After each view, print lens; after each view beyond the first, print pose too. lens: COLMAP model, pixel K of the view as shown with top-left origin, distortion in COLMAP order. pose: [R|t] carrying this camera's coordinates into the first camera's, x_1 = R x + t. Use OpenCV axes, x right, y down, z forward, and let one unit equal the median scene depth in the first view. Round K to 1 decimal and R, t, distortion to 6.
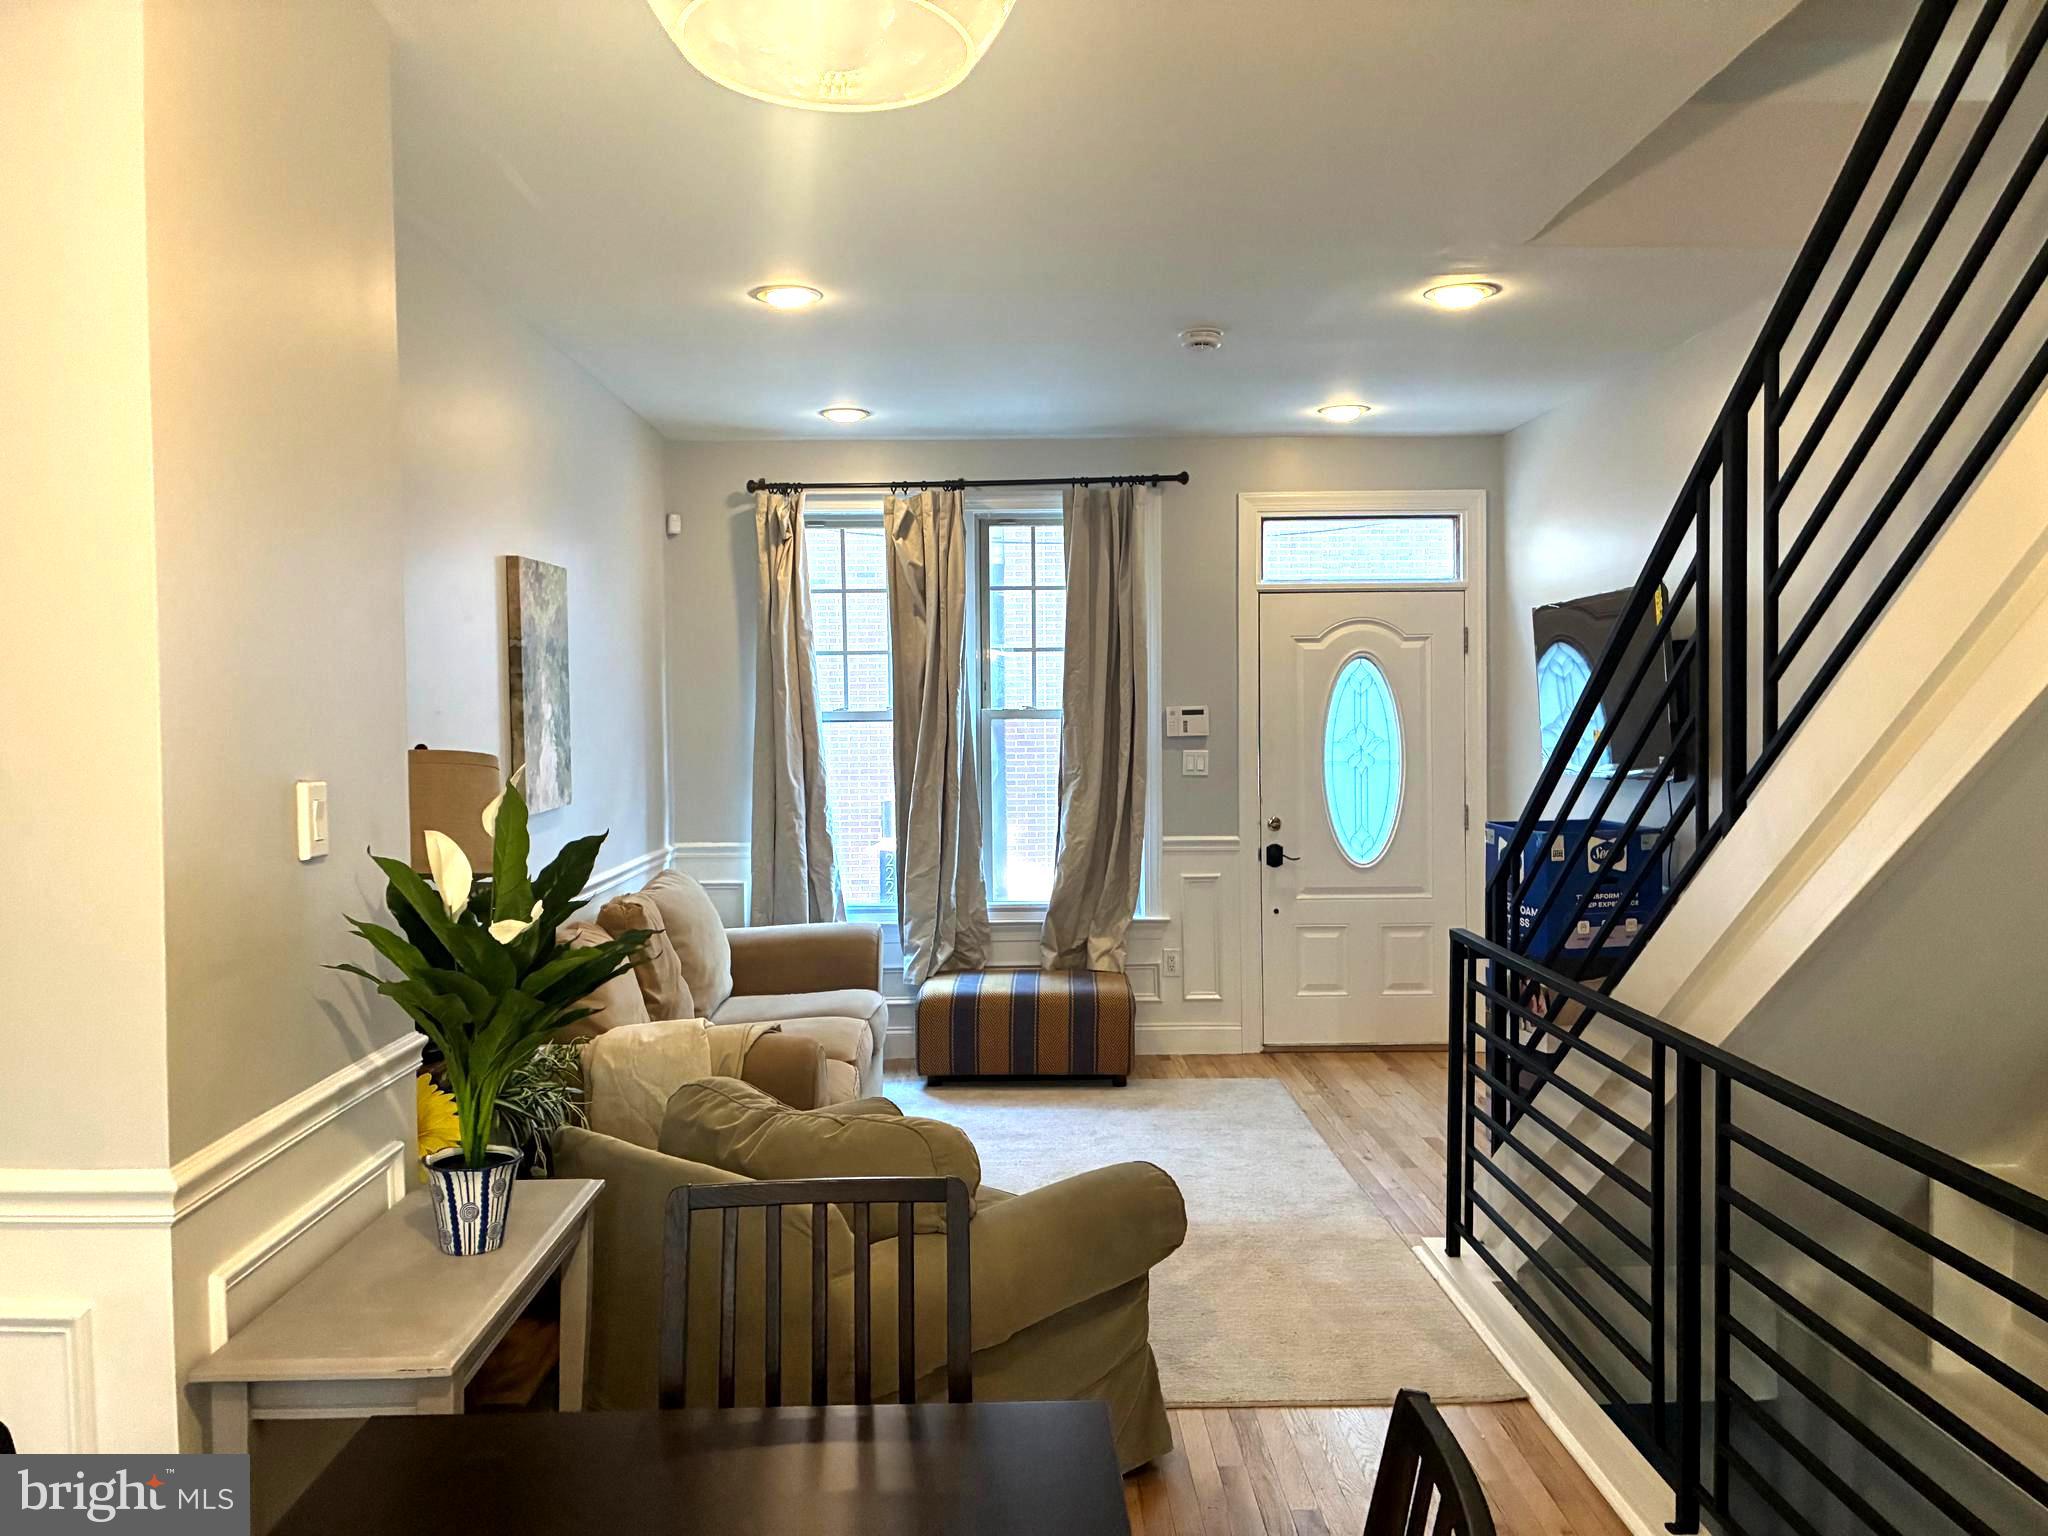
lens RADIAL K [[1536.5, 0, 1028.8], [0, 1536.5, 749.6], [0, 0, 1]] dist [0.053185, -0.062939]
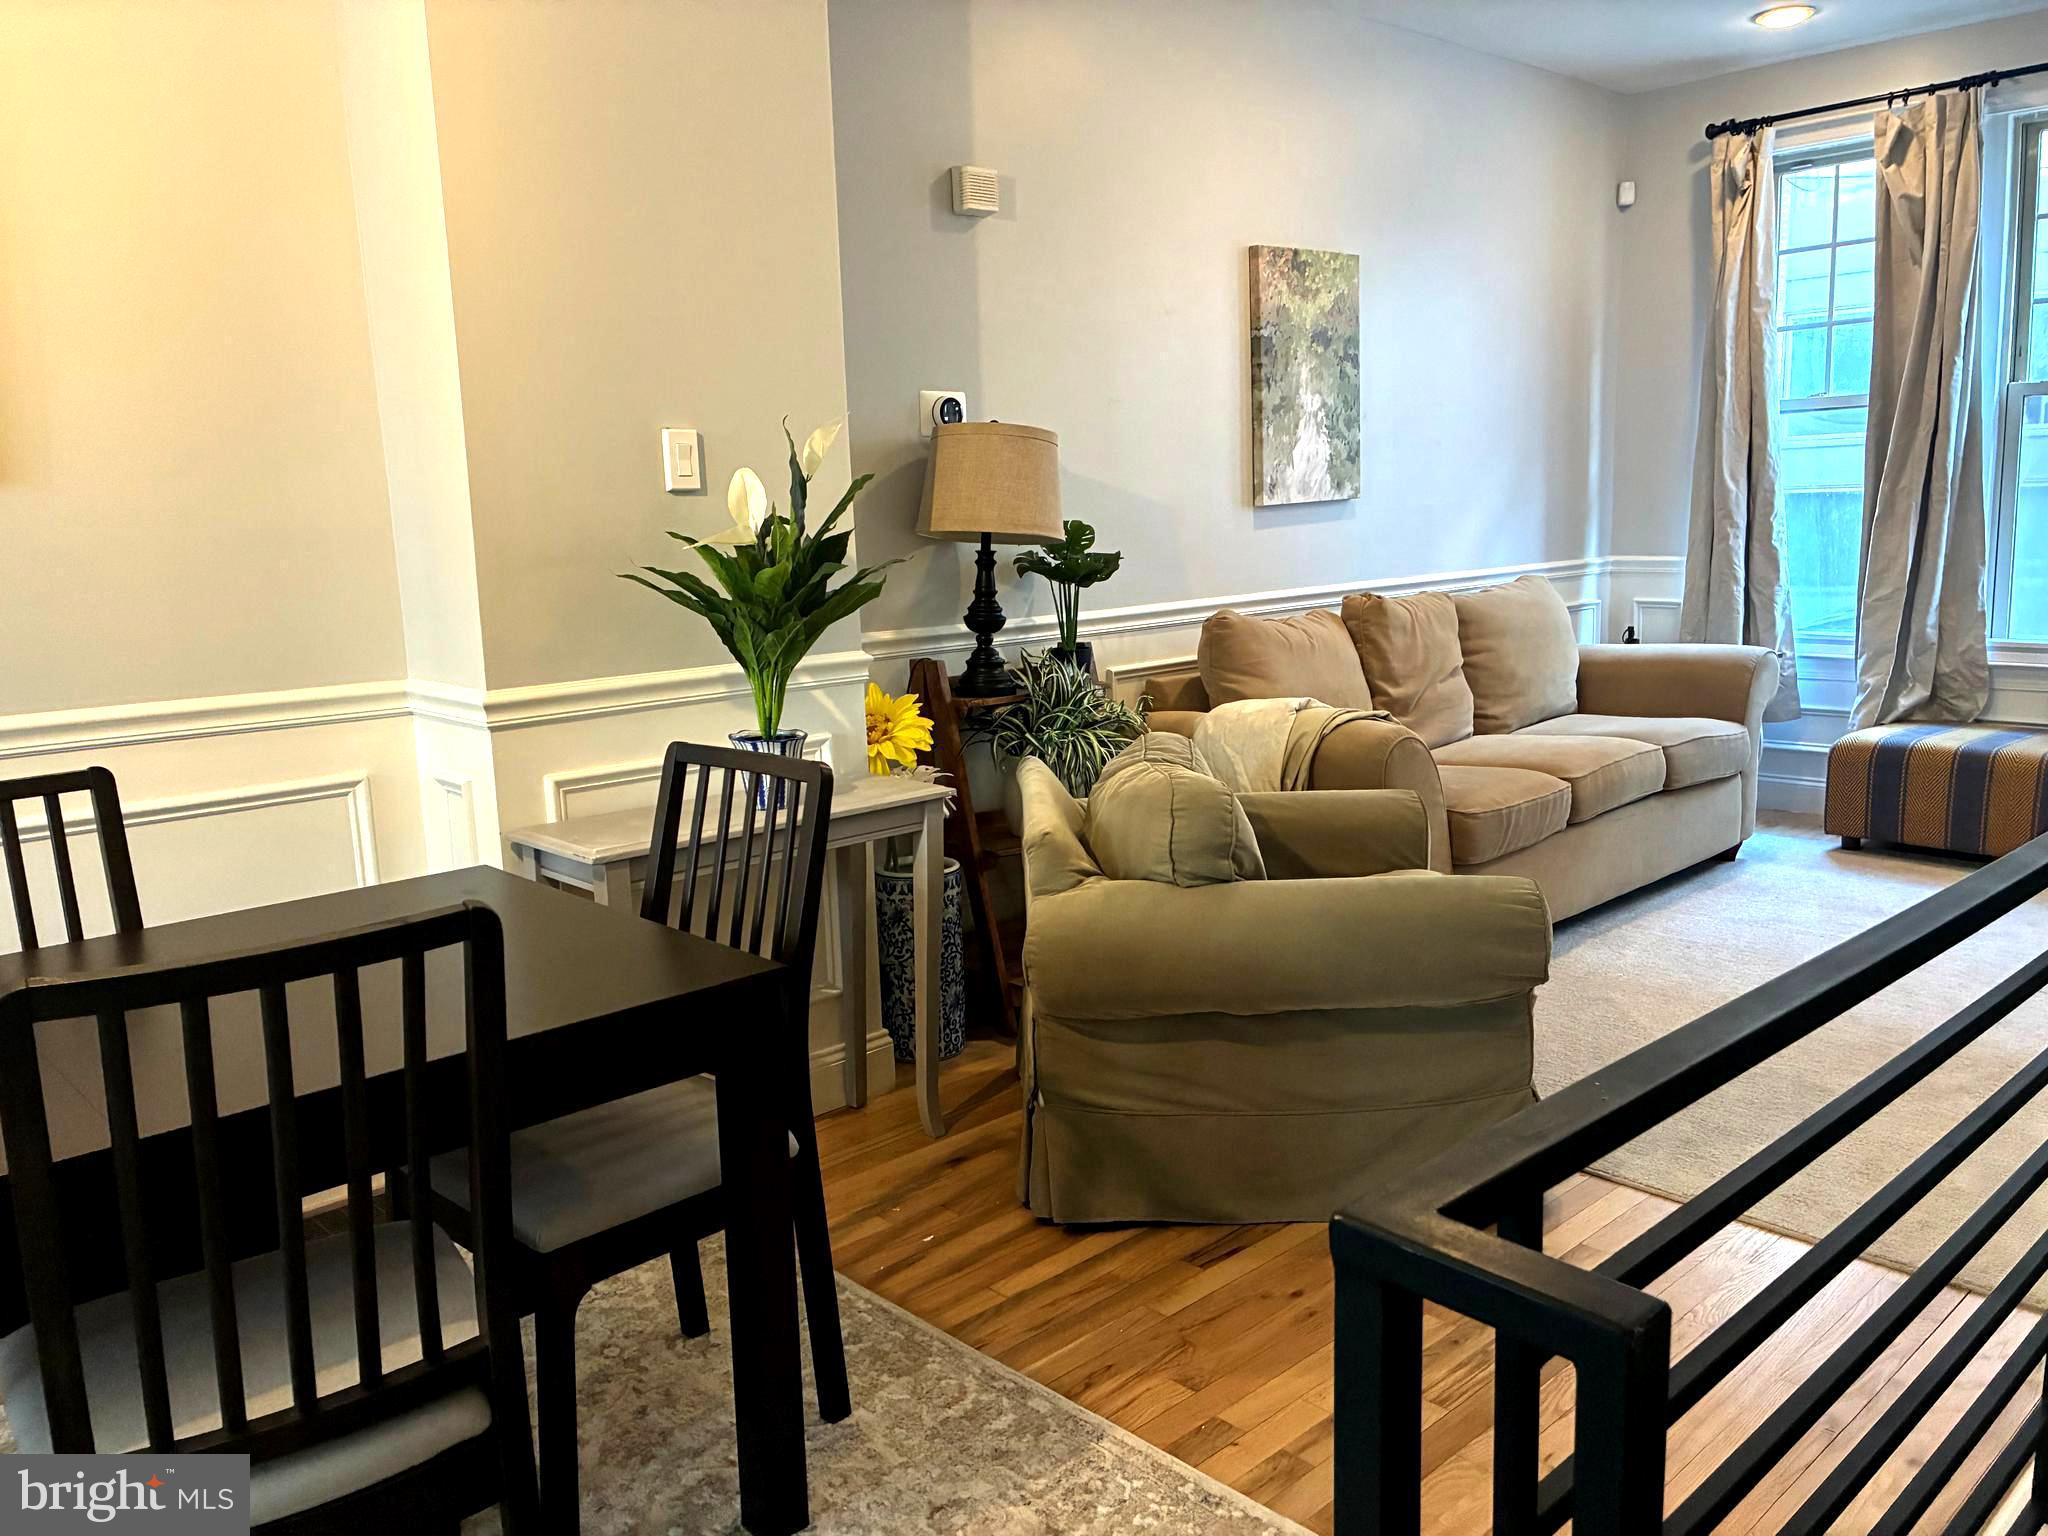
lens RADIAL K [[1536.5, 0, 1061.7], [0, 1536.5, 772.7], [0, 0, 1]] dist [0.053185, -0.062939]
pose [[0.671262, 0.116695, -0.731977, 0.283773], [0.009744, 0.986055, 0.166136, 0.036559], [0.741156, -0.118653, 0.660764, 0.144081]]
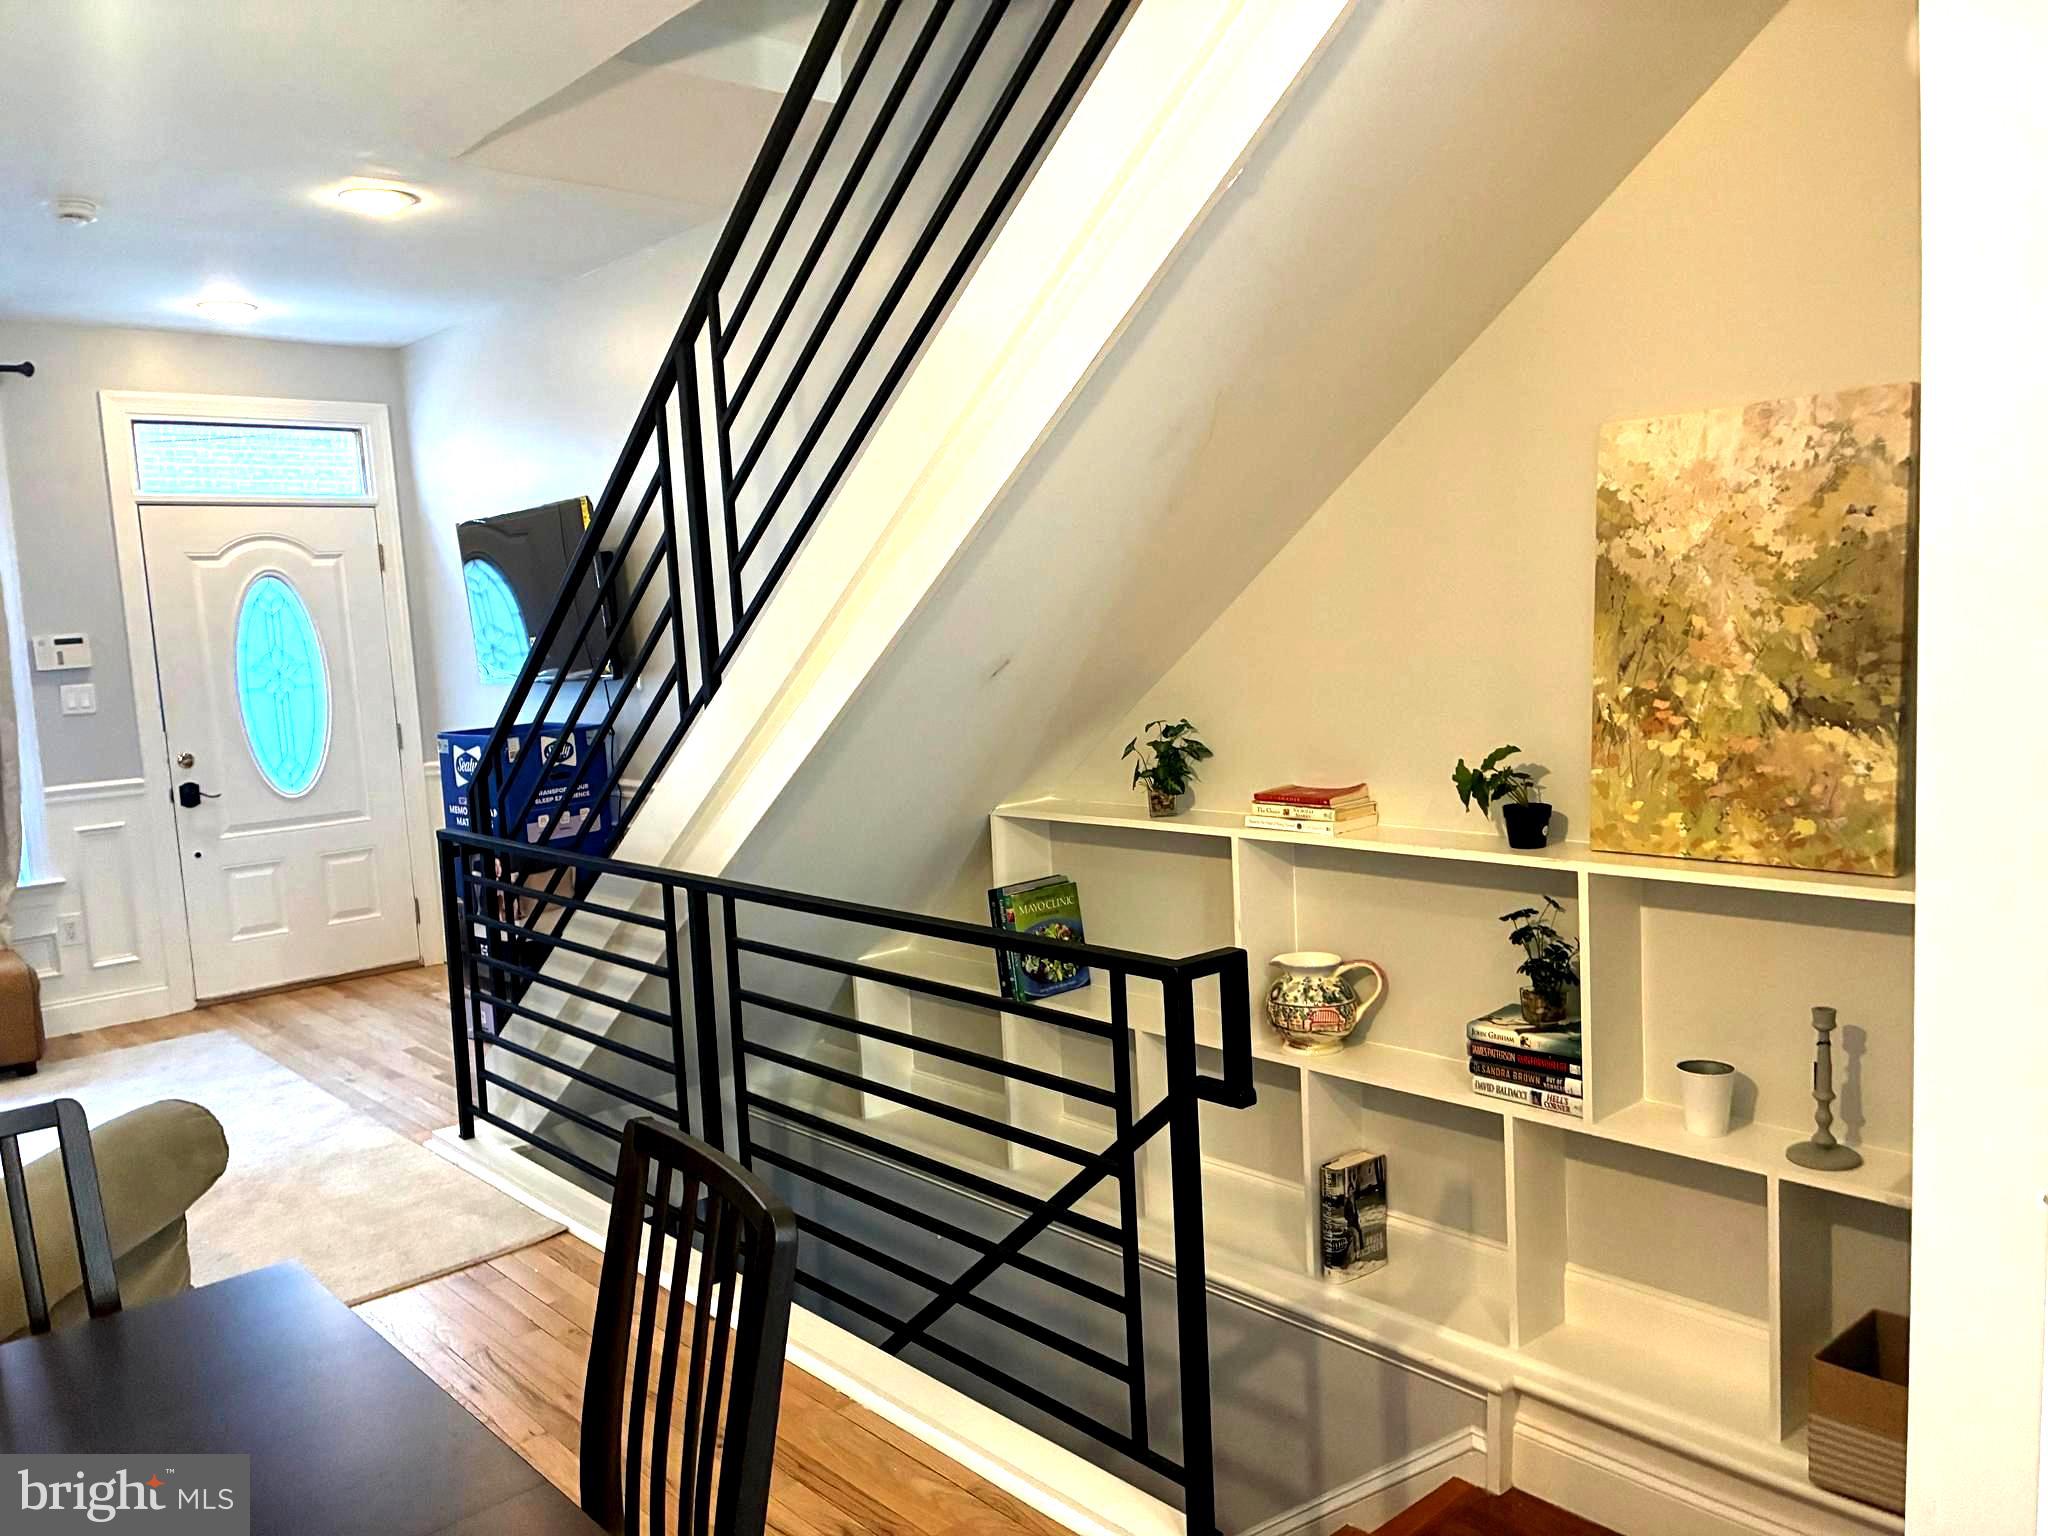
lens RADIAL K [[1536.5, 0, 1030.3], [0, 1536.5, 758.5], [0, 0, 1]] dist [0.053185, -0.062939]
pose [[0.760398, -0.094198, 0.642589, -0.063396], [0.061363, 0.995420, 0.073307, 0.012821], [-0.646551, -0.016311, 0.762696, -0.031695]]
